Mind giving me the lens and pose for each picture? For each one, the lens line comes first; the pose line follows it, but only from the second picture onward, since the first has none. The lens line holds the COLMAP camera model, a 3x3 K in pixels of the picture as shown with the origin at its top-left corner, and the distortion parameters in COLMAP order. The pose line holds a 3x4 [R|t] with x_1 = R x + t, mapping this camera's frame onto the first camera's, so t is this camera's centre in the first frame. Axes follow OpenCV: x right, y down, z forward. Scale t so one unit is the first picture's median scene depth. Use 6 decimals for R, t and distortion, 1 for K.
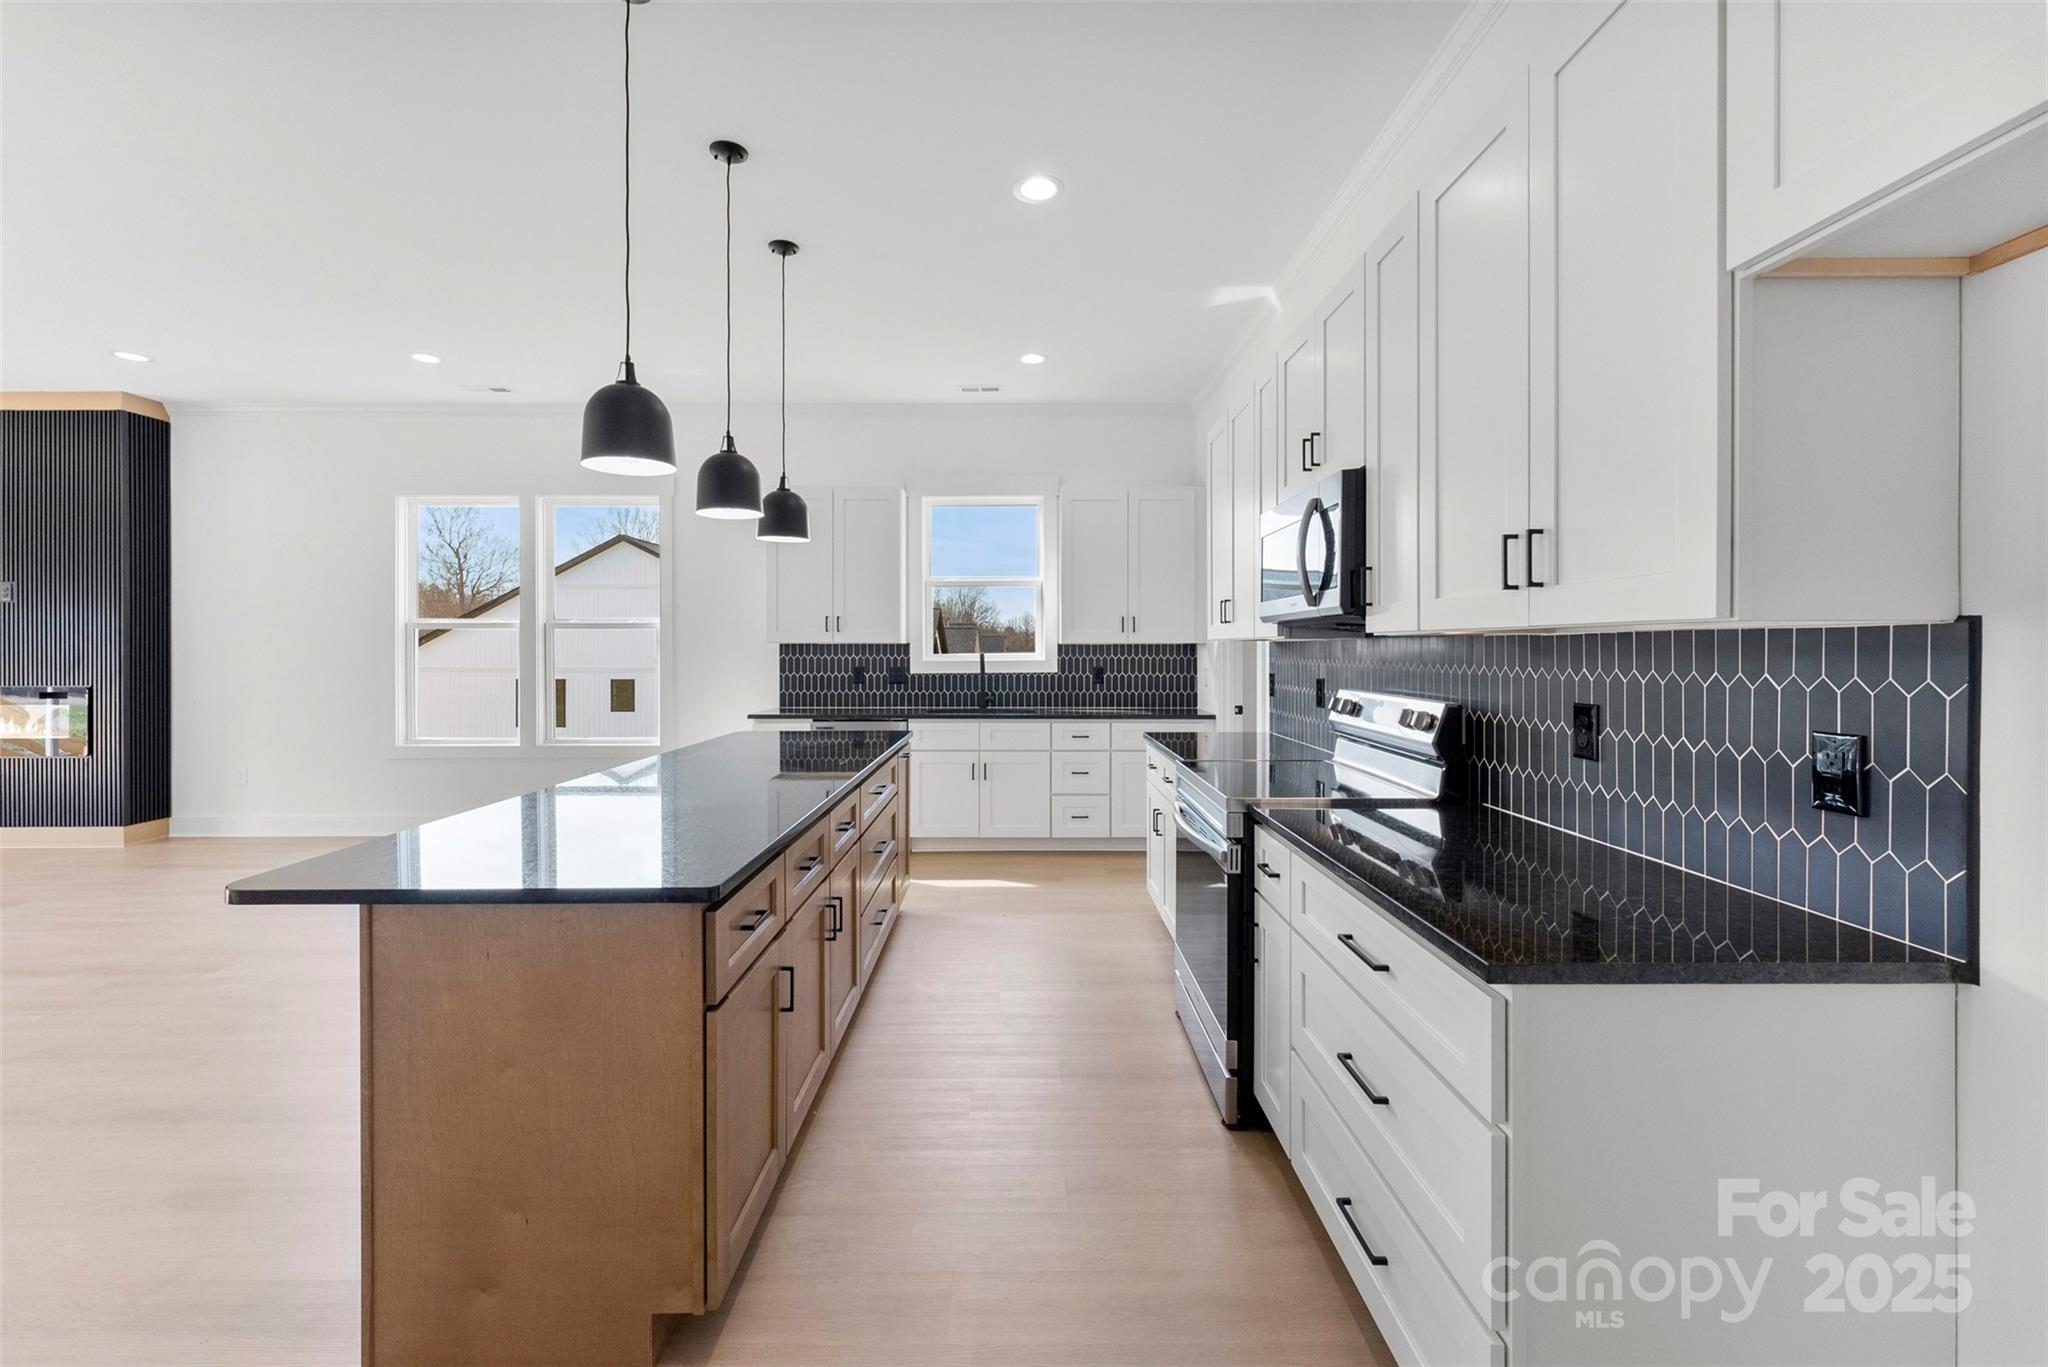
lens RADIAL K [[824.6, 0, 1023.9], [0, 824.6, 650.7], [0, 0, 1]] dist [-0.002731, 0.000239]
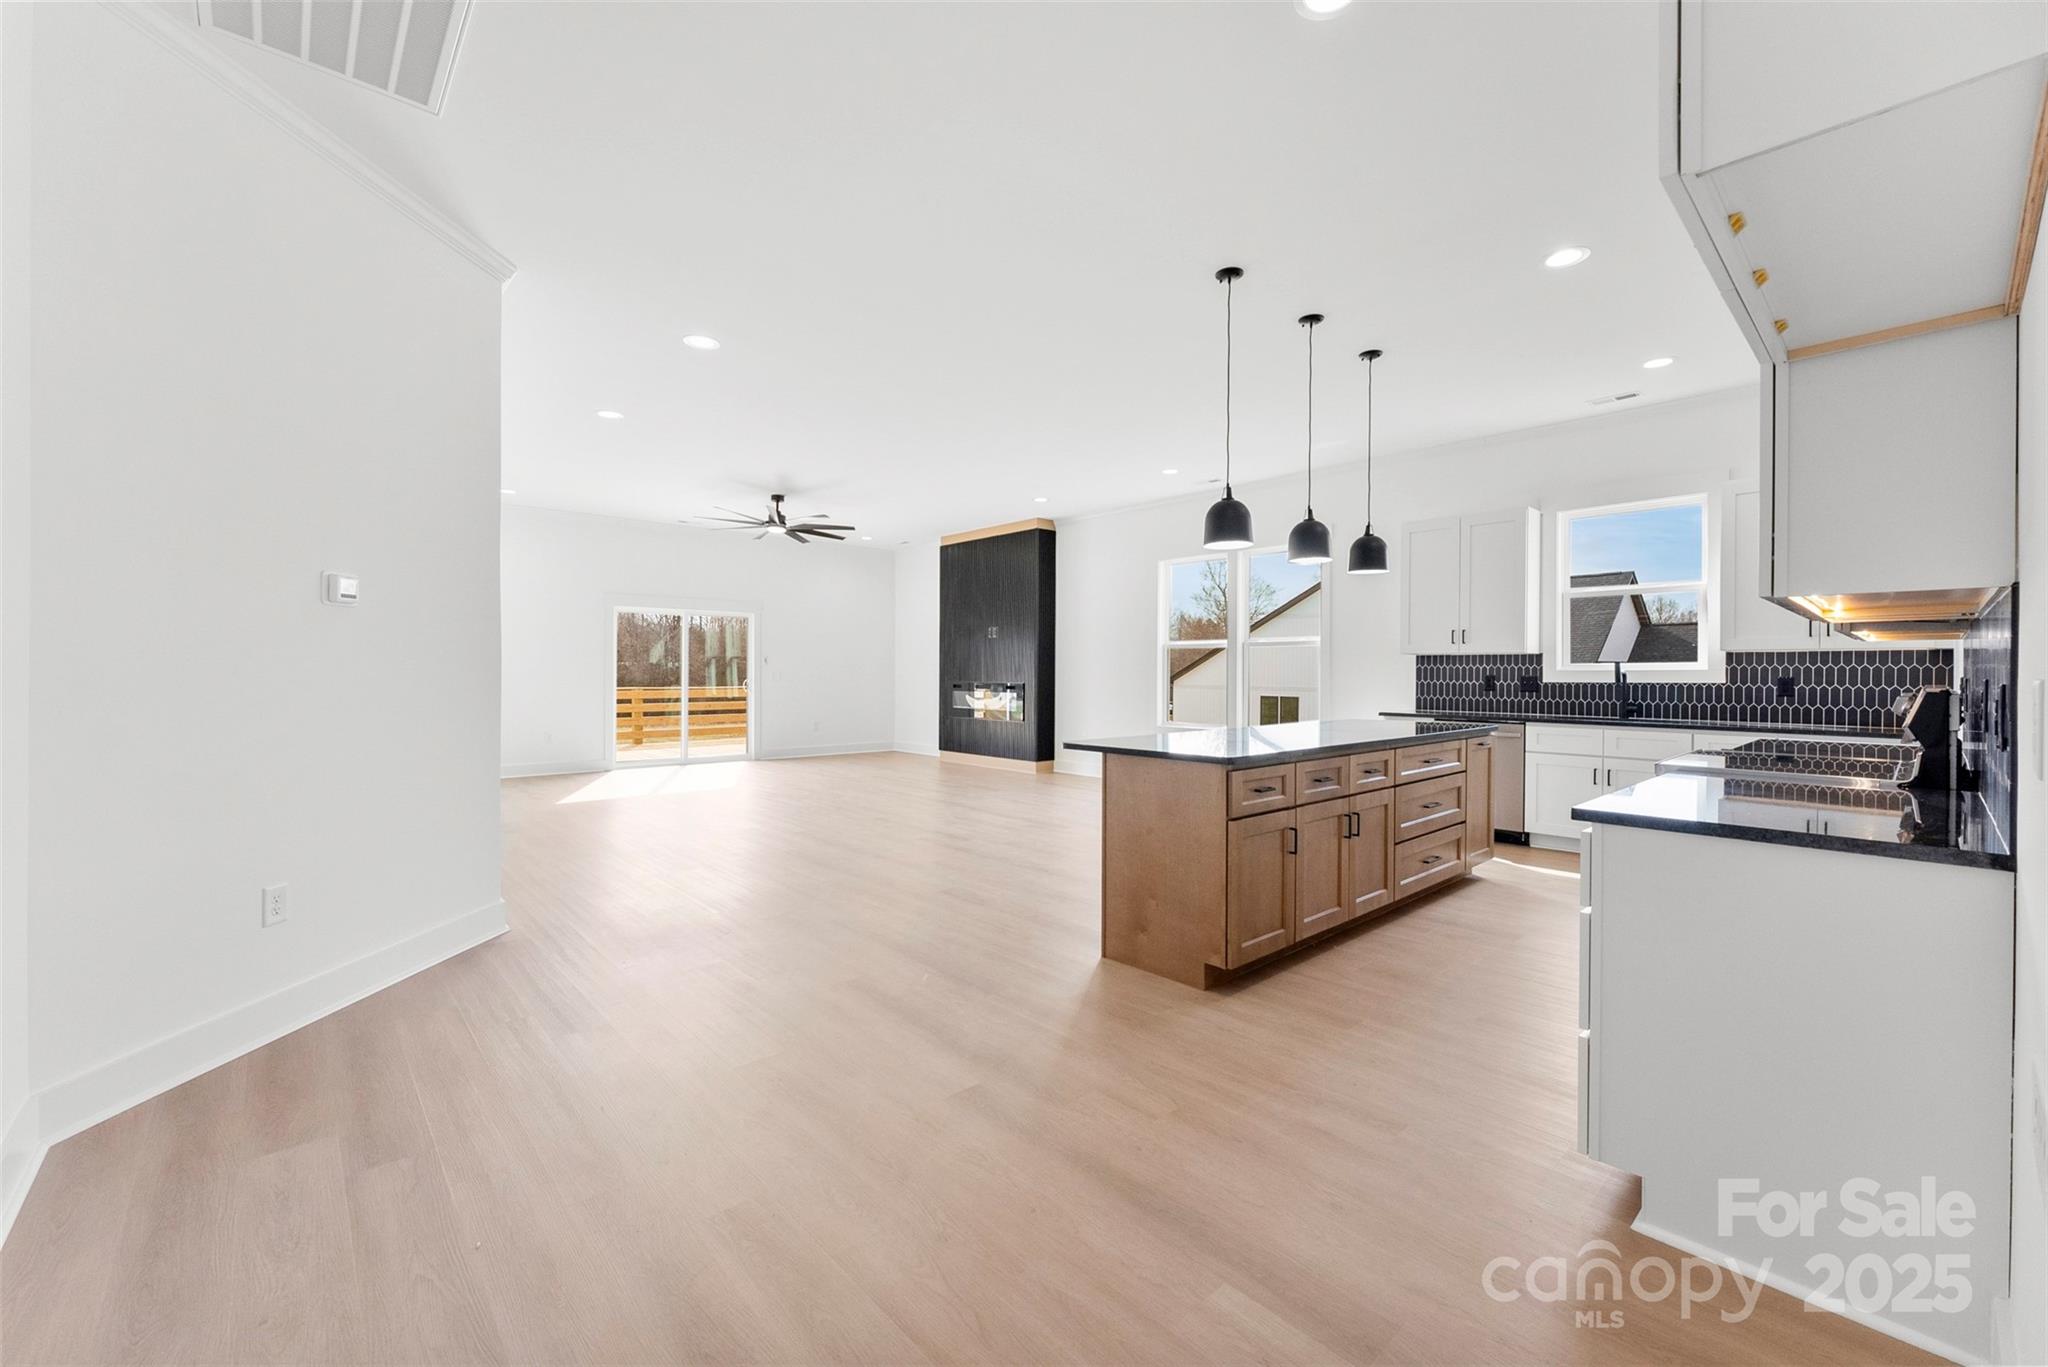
lens RADIAL K [[824.6, 0, 1018.0], [0, 824.6, 675.6], [0, 0, 1]] dist [-0.002731, 0.000239]
pose [[0.656759, 0.006926, -0.754068, 0.230438], [-0.007649, 0.999968, 0.002522, 0.023120], [0.754061, 0.004112, 0.656791, -0.207856]]
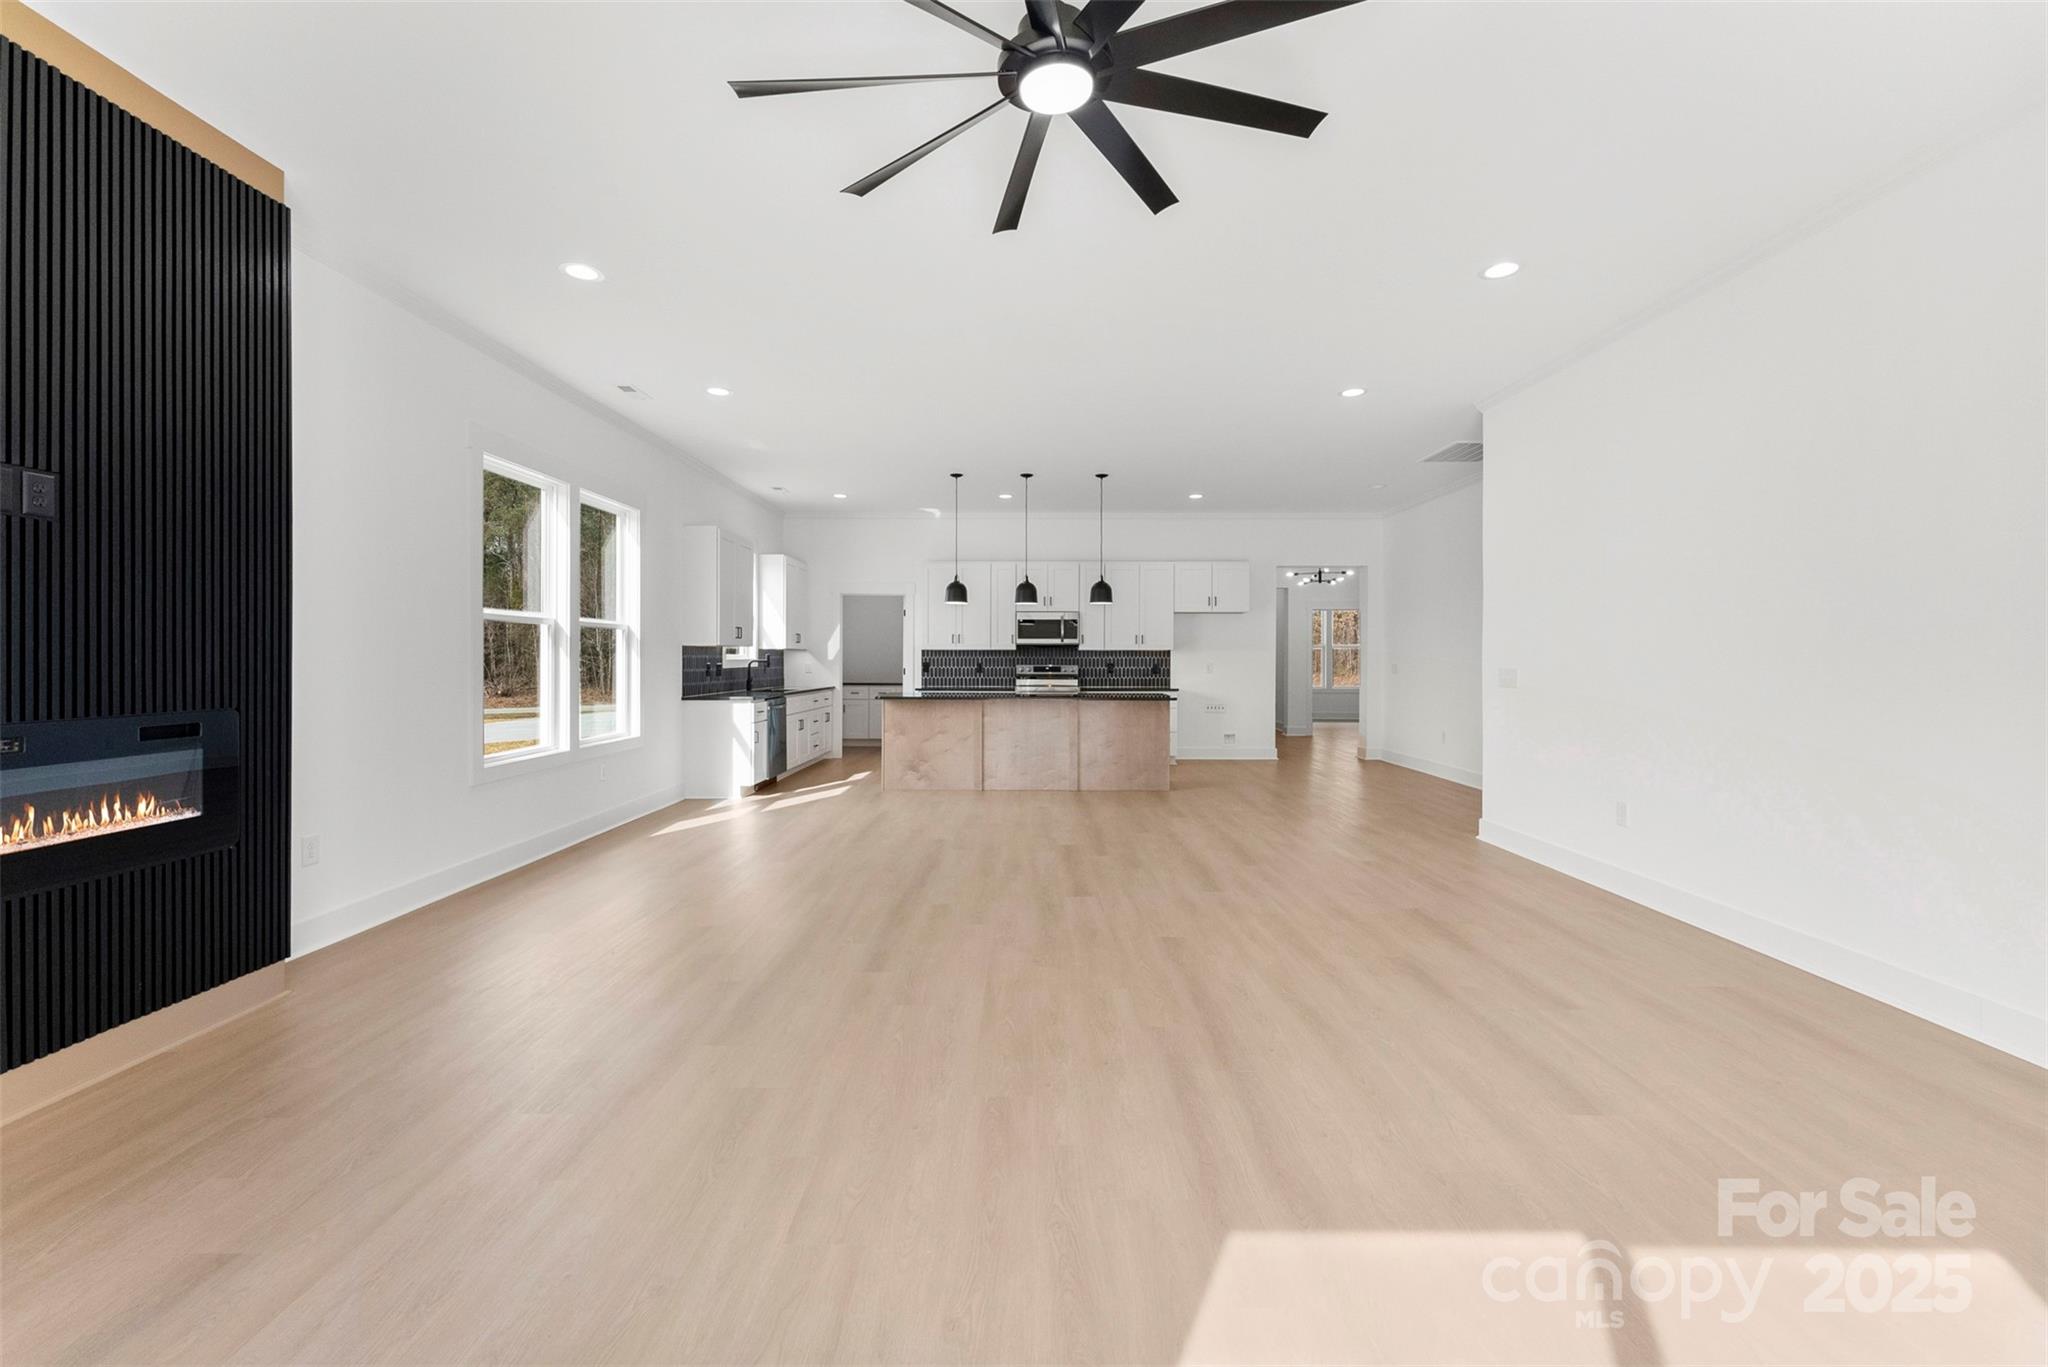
lens RADIAL K [[824.6, 0, 1023.7], [0, 824.6, 667.1], [0, 0, 1]] dist [-0.002731, 0.000239]
pose [[0.020072, -0.010118, 0.999747, -1.645216], [-0.000906, 0.999948, 0.010138, 0.011798], [-0.999798, -0.001109, 0.020062, 0.493773]]
